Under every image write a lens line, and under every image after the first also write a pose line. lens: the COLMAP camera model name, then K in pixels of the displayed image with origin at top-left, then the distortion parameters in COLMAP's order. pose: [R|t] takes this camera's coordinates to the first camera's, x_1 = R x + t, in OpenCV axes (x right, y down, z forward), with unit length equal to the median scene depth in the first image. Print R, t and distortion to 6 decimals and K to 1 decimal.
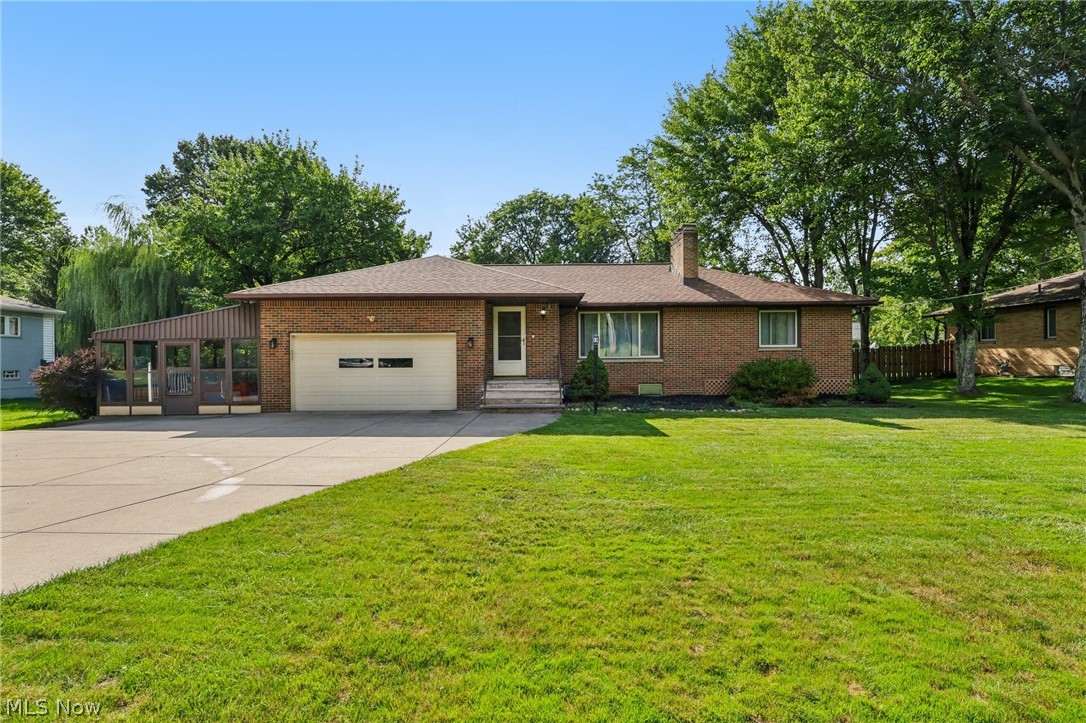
lens RADIAL K [[525.9, 0, 543.0], [0, 525.9, 361.5], [0, 0, 1]] dist [-0.001083, -0.000227]
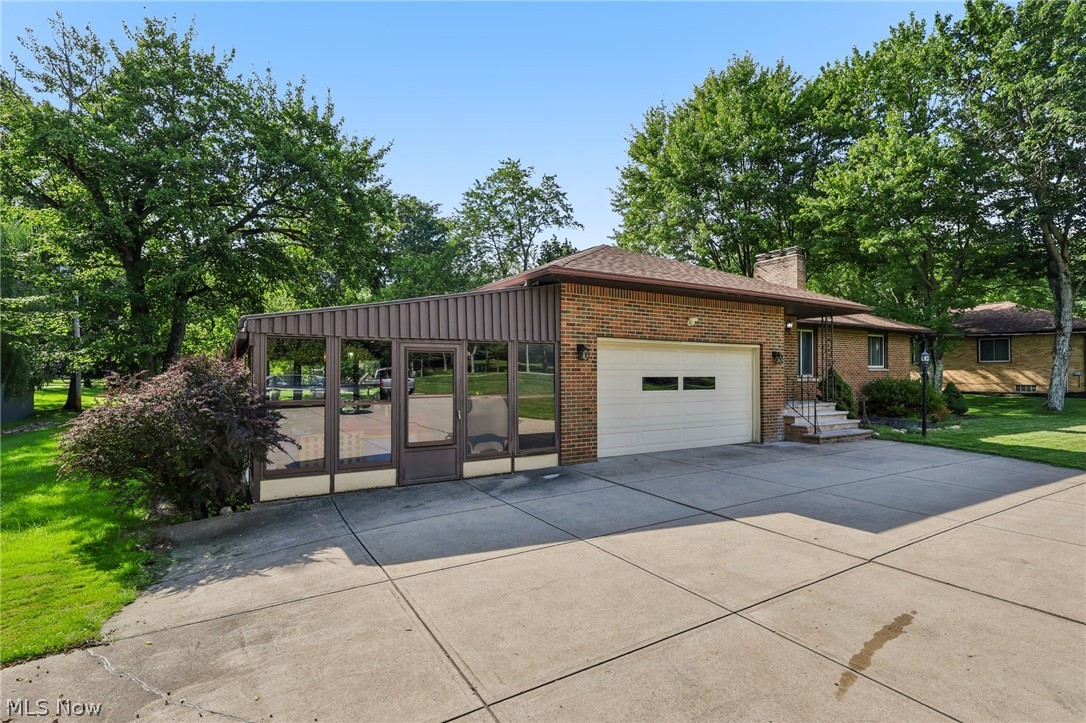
lens RADIAL K [[525.9, 0, 543.0], [0, 525.9, 361.5], [0, 0, 1]] dist [-0.001083, -0.000227]
pose [[0.859698, 0.018063, 0.510483, -0.851732], [-0.001914, 0.999481, -0.032142, -0.003688], [-0.510798, 0.026655, 0.859287, 0.477054]]
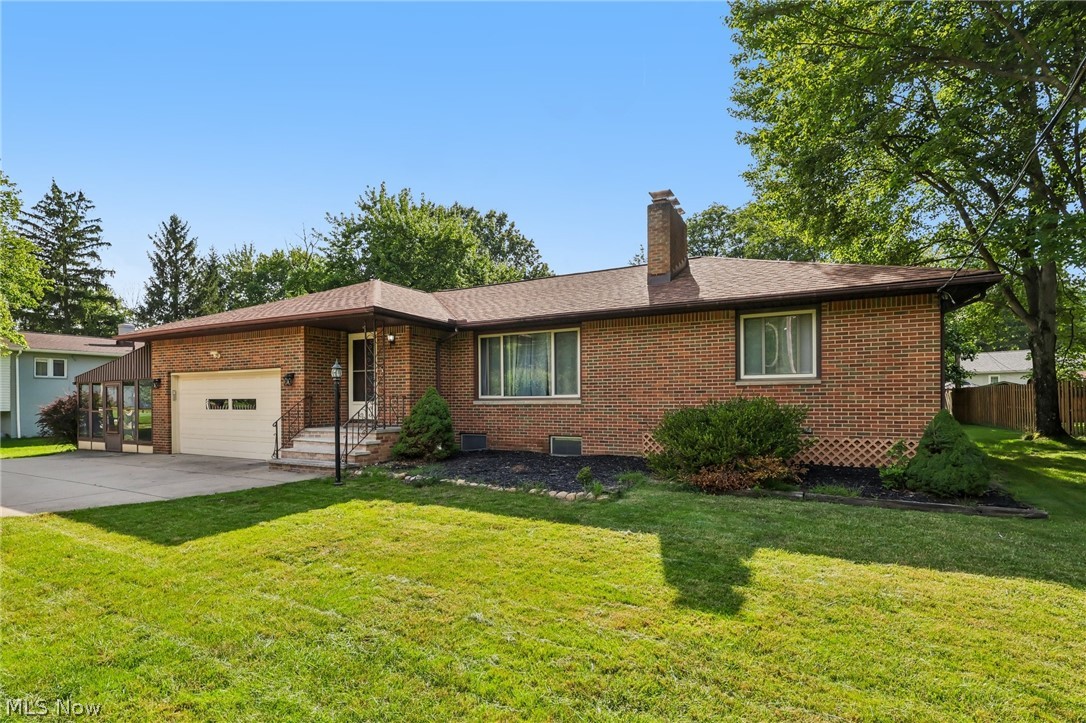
lens RADIAL K [[503.8, 0, 541.1], [0, 503.8, 399.9], [0, 0, 1]] dist [0.000347, 0.000125]
pose [[0.885496, 0.000358, -0.464647, 0.555621], [-0.002715, 0.999987, -0.004403, -0.002133], [0.464639, 0.005160, 0.885485, 0.485562]]
